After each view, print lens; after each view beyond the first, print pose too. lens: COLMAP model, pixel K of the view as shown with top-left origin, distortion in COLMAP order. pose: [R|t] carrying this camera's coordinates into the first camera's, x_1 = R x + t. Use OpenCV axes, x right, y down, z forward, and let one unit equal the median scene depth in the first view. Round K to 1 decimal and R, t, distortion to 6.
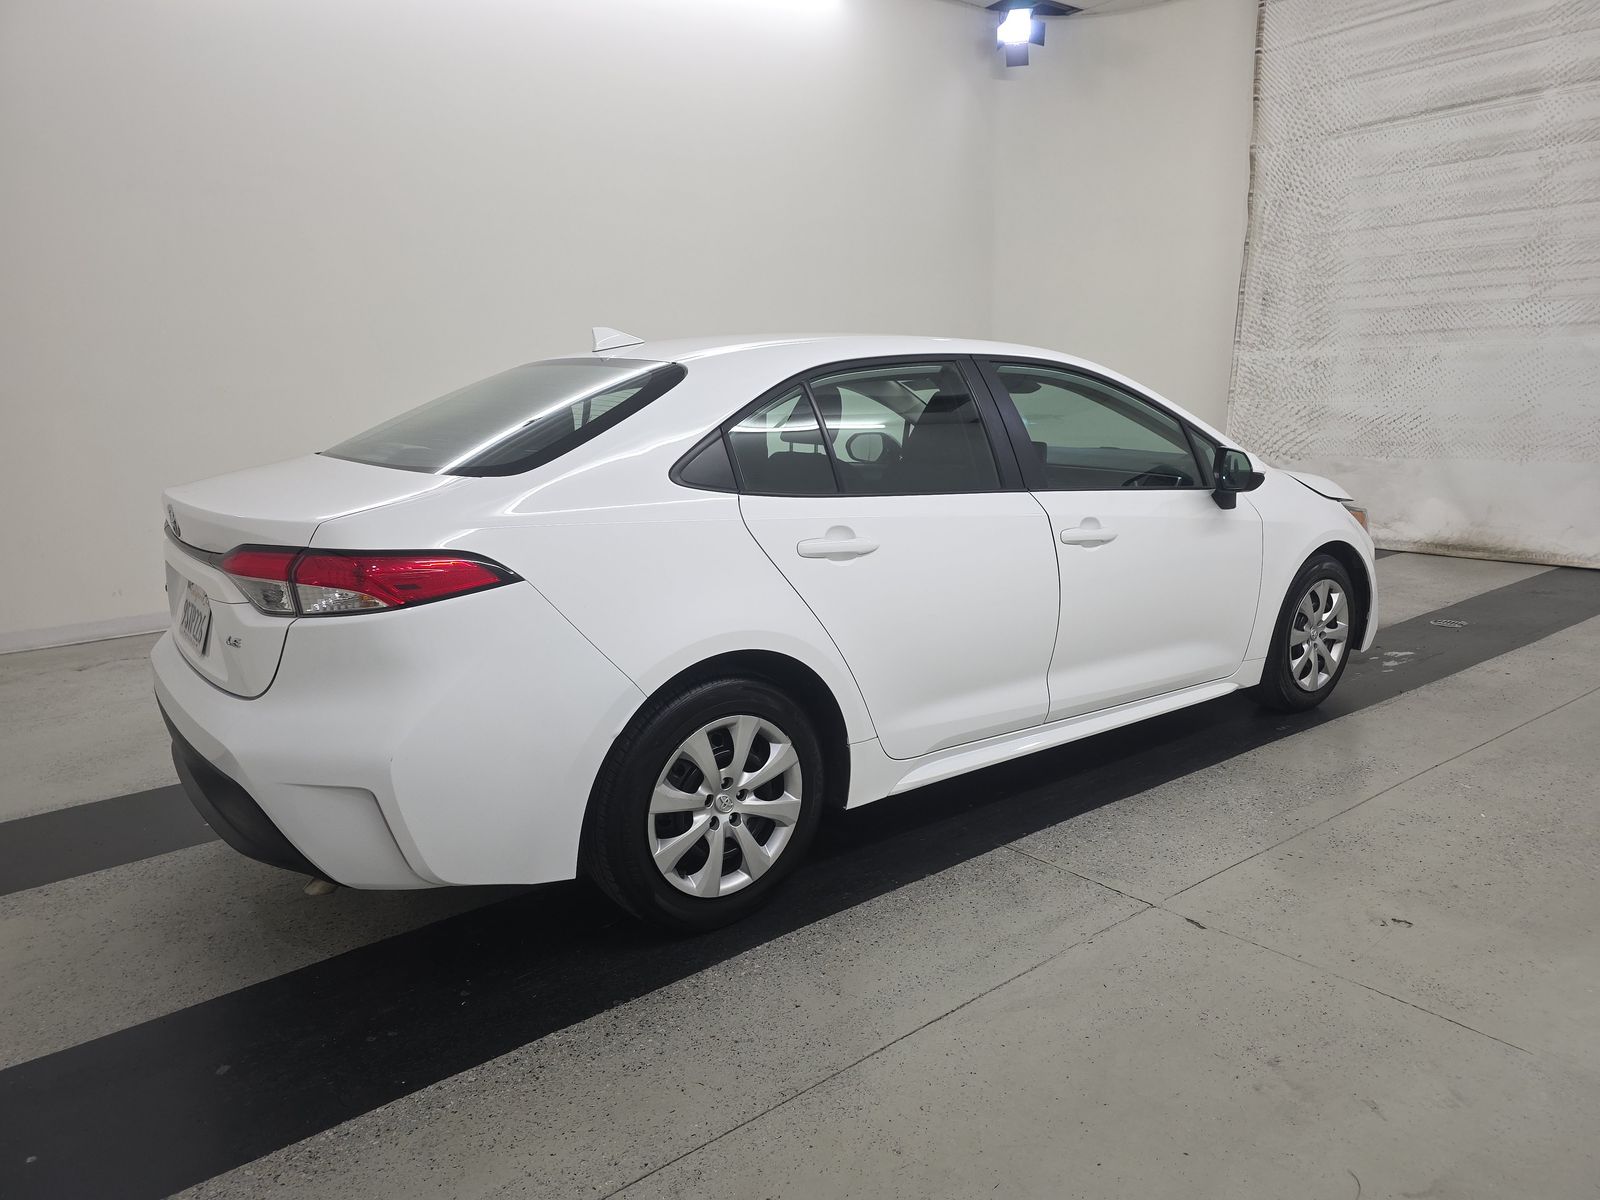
lens RADIAL K [[1055.8, 0, 814.0], [0, 1055.8, 593.2], [0, 0, 1]] dist [0.037222, -0.030968]
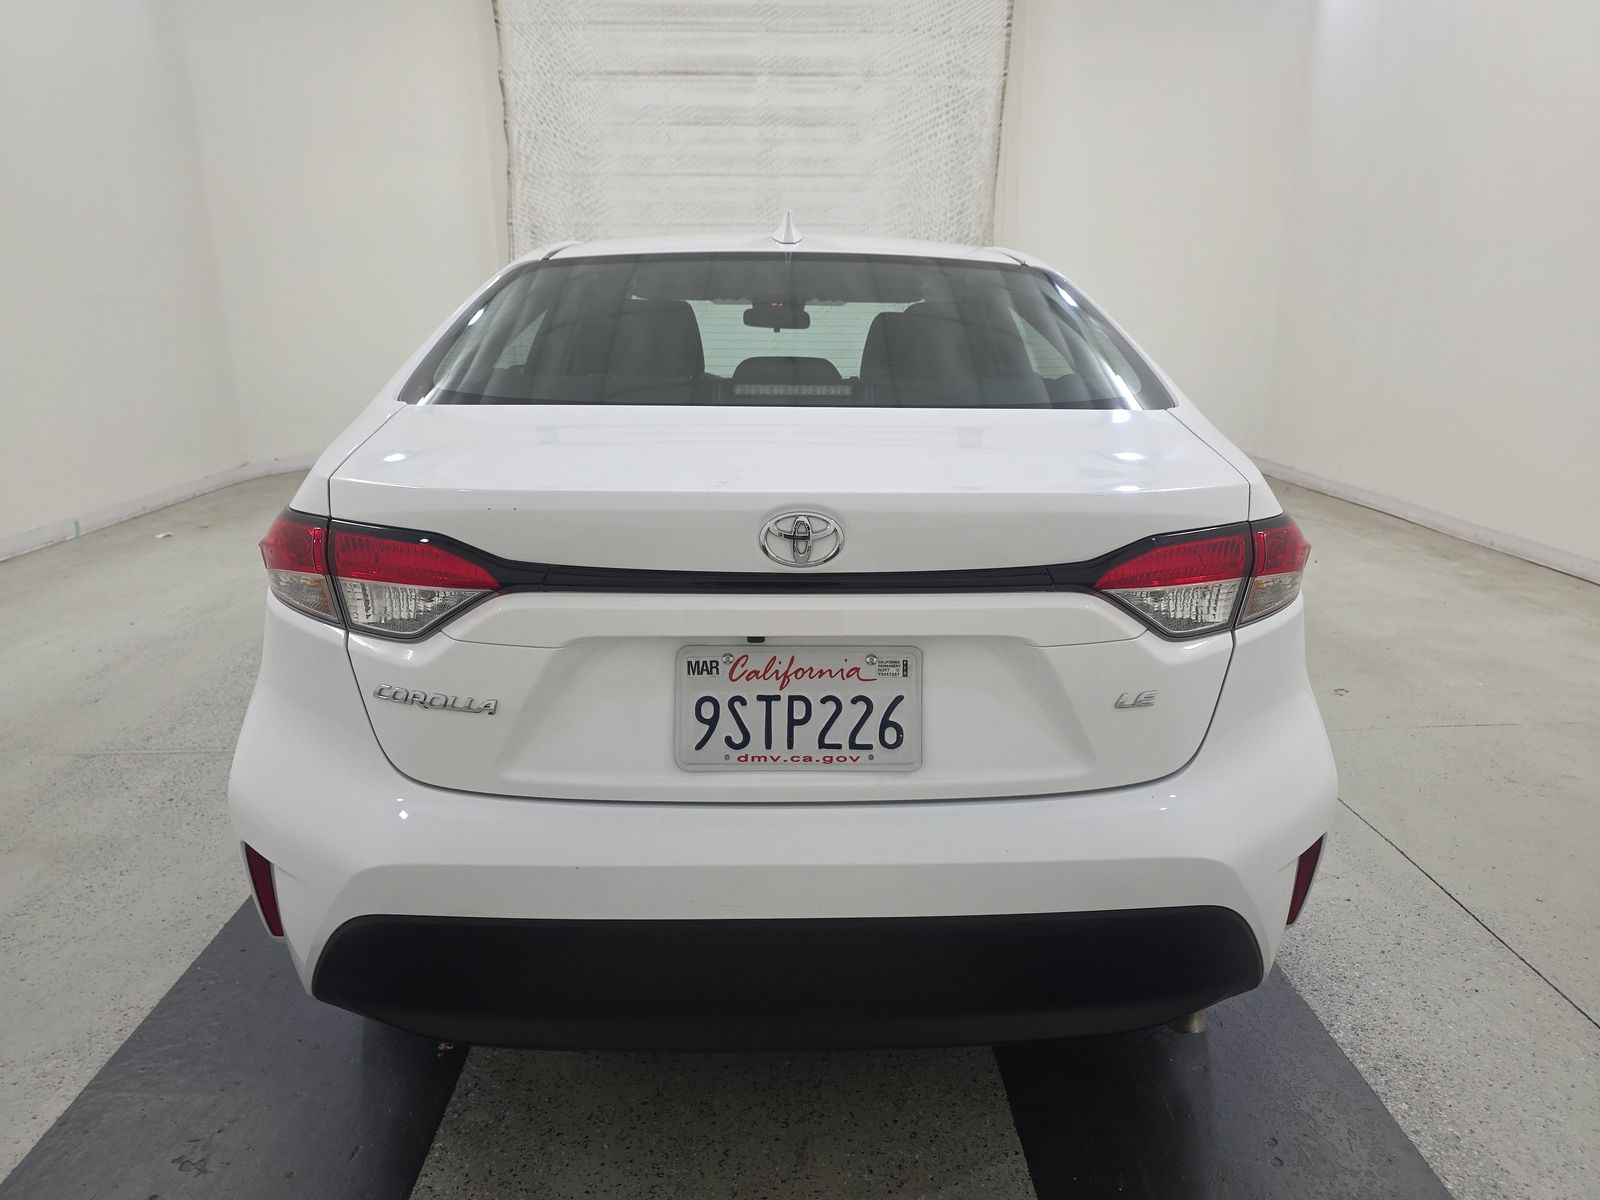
lens RADIAL K [[1055.8, 0, 800.1], [0, 1055.8, 601.5], [0, 0, 1]] dist [0.037222, -0.030968]
pose [[0.593477, -0.189196, 0.782298, -0.323688], [0.140631, 0.981402, 0.130661, -0.033265], [-0.792470, 0.032471, 0.609046, 0.227905]]
